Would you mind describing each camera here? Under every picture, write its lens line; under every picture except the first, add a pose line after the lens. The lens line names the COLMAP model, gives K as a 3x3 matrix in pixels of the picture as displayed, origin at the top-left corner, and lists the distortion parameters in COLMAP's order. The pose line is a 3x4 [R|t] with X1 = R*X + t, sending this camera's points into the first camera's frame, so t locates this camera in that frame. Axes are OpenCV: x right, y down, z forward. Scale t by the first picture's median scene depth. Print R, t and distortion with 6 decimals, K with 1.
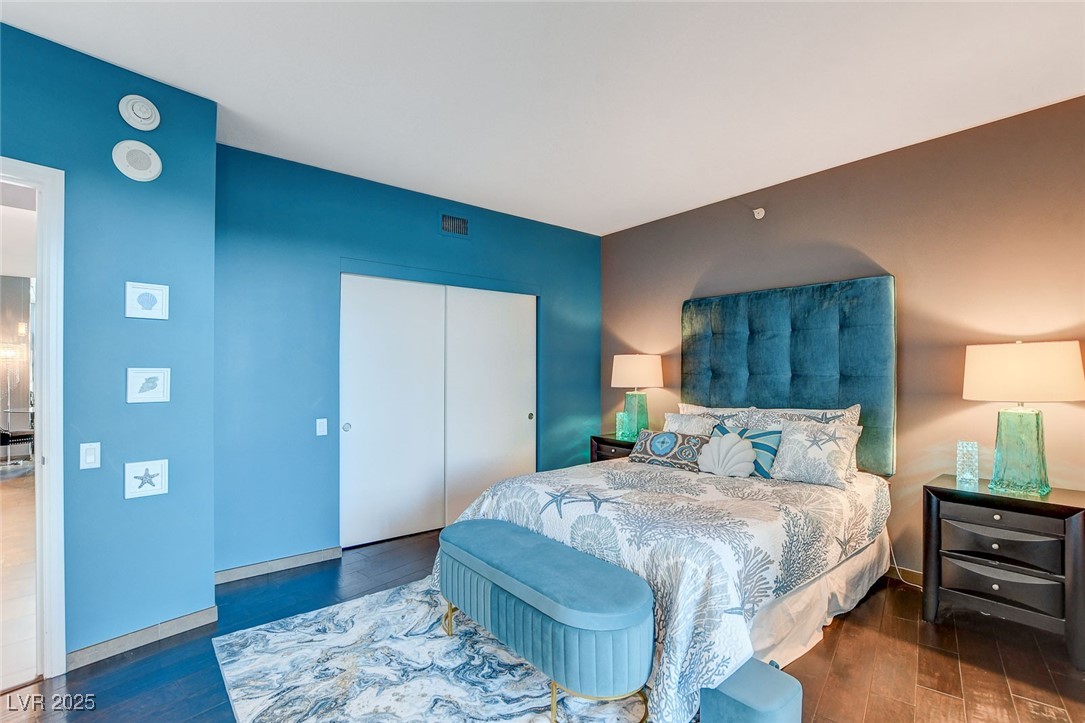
lens RADIAL K [[499.0, 0, 542.4], [0, 499.0, 367.9], [0, 0, 1]] dist [-0.037237, 0.006953]
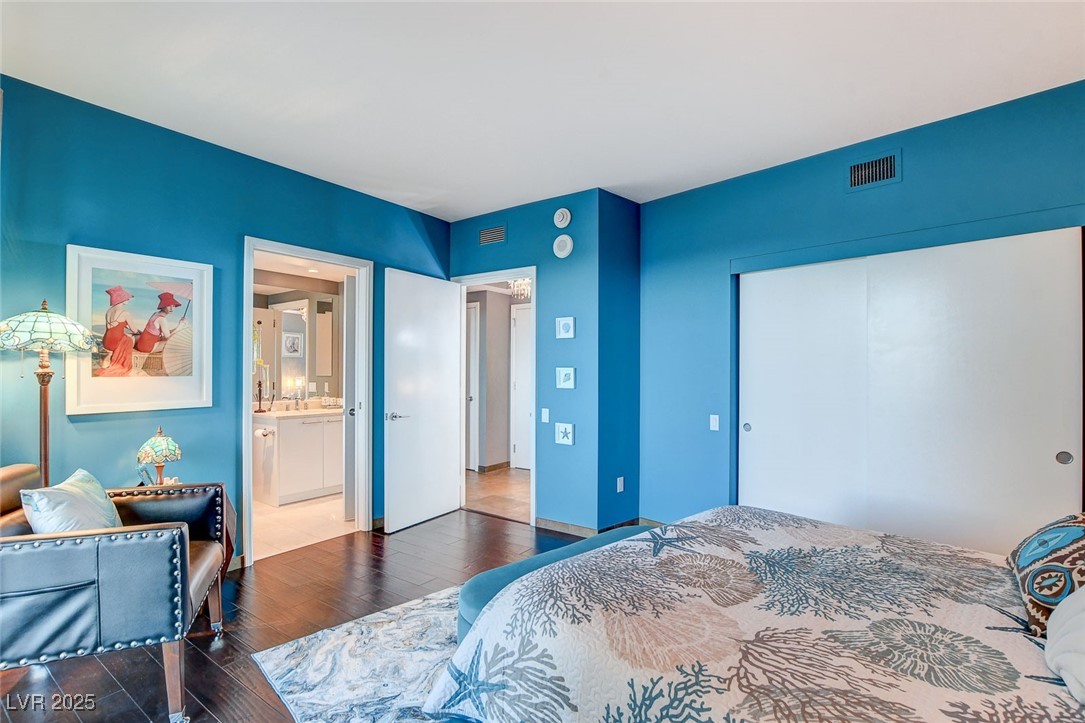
lens RADIAL K [[499.0, 0, 542.4], [0, 499.0, 367.9], [0, 0, 1]] dist [-0.037237, 0.006953]
pose [[0.067427, -0.002718, -0.997721, 0.894910], [-0.000414, 0.999996, -0.002752, 0.004875], [0.997724, 0.000598, 0.067425, 0.804917]]
